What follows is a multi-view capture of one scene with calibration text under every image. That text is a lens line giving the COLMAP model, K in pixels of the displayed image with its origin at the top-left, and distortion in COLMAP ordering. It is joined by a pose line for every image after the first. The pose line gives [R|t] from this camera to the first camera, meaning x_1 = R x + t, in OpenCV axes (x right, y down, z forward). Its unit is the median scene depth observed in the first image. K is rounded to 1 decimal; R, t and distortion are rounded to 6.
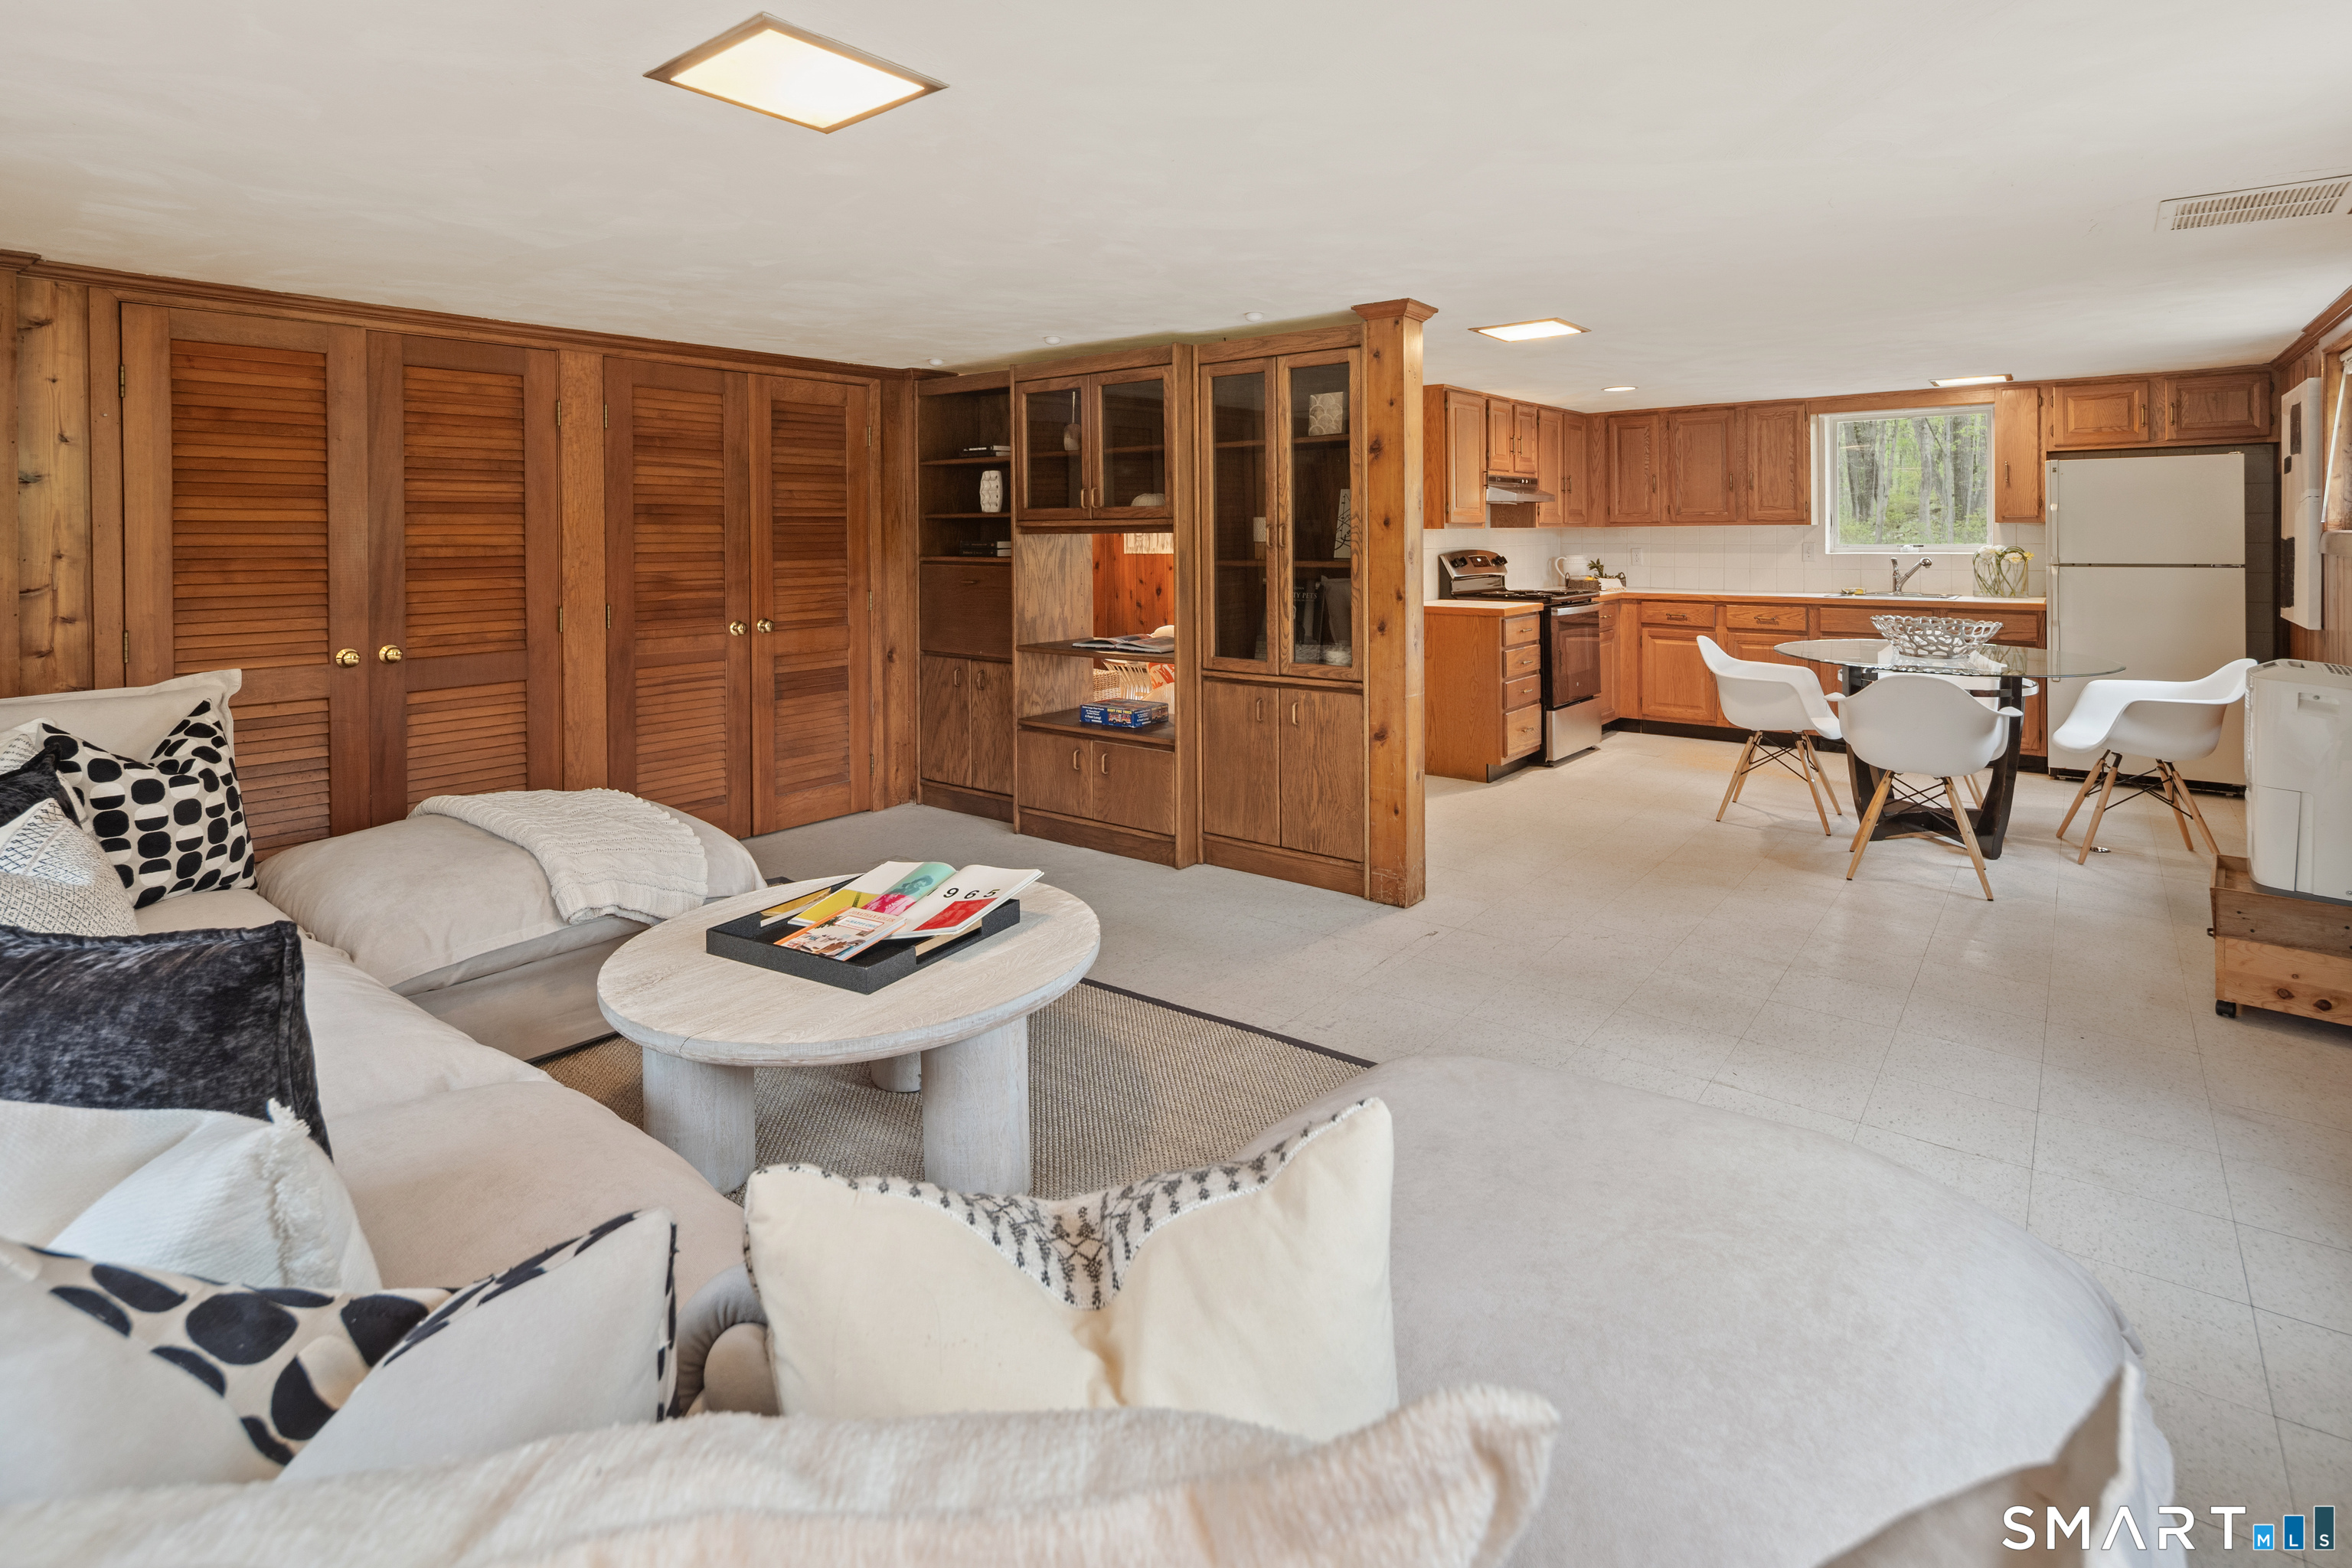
lens RADIAL K [[1143.6, 0, 1177.2], [0, 1143.6, 724.5], [0, 0, 1]] dist [-0.000140, -0.000095]
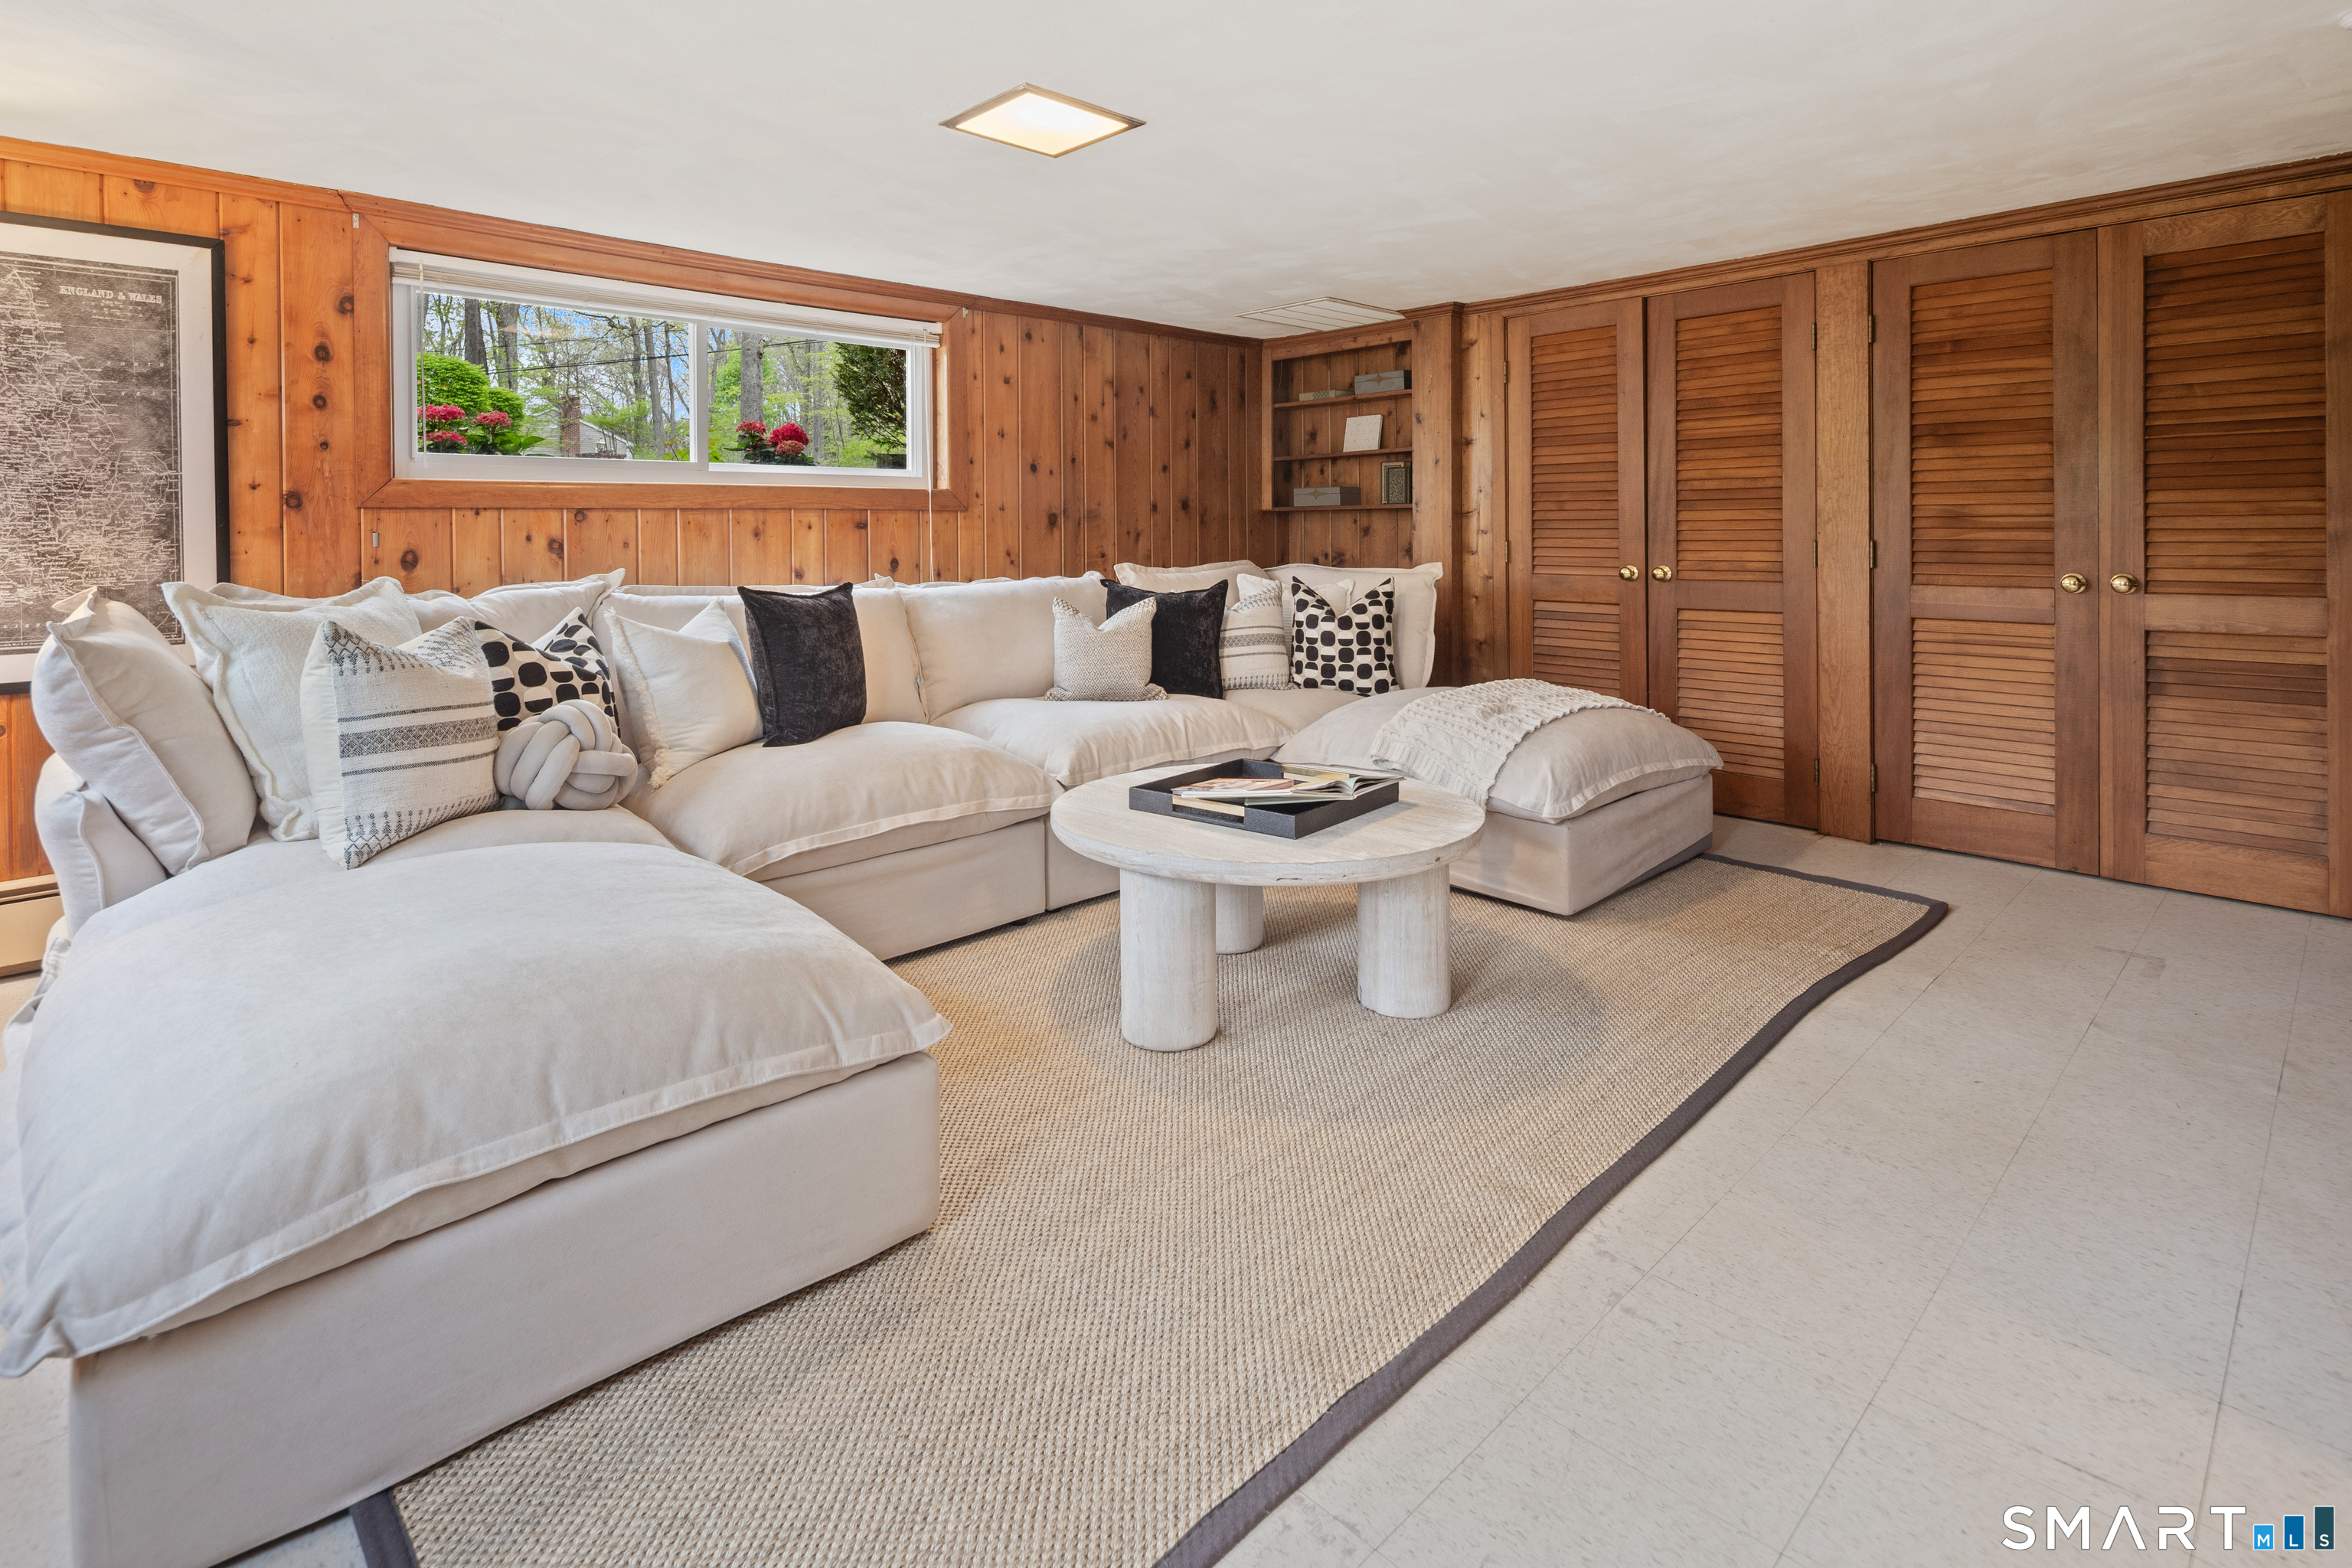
lens RADIAL K [[1143.6, 0, 1177.2], [0, 1143.6, 724.5], [0, 0, 1]] dist [-0.000140, -0.000095]
pose [[-0.141675, 0.173906, -0.974518, 0.526450], [-0.154174, 0.968558, 0.195256, -0.060780], [0.977834, 0.177909, -0.110408, 0.637194]]
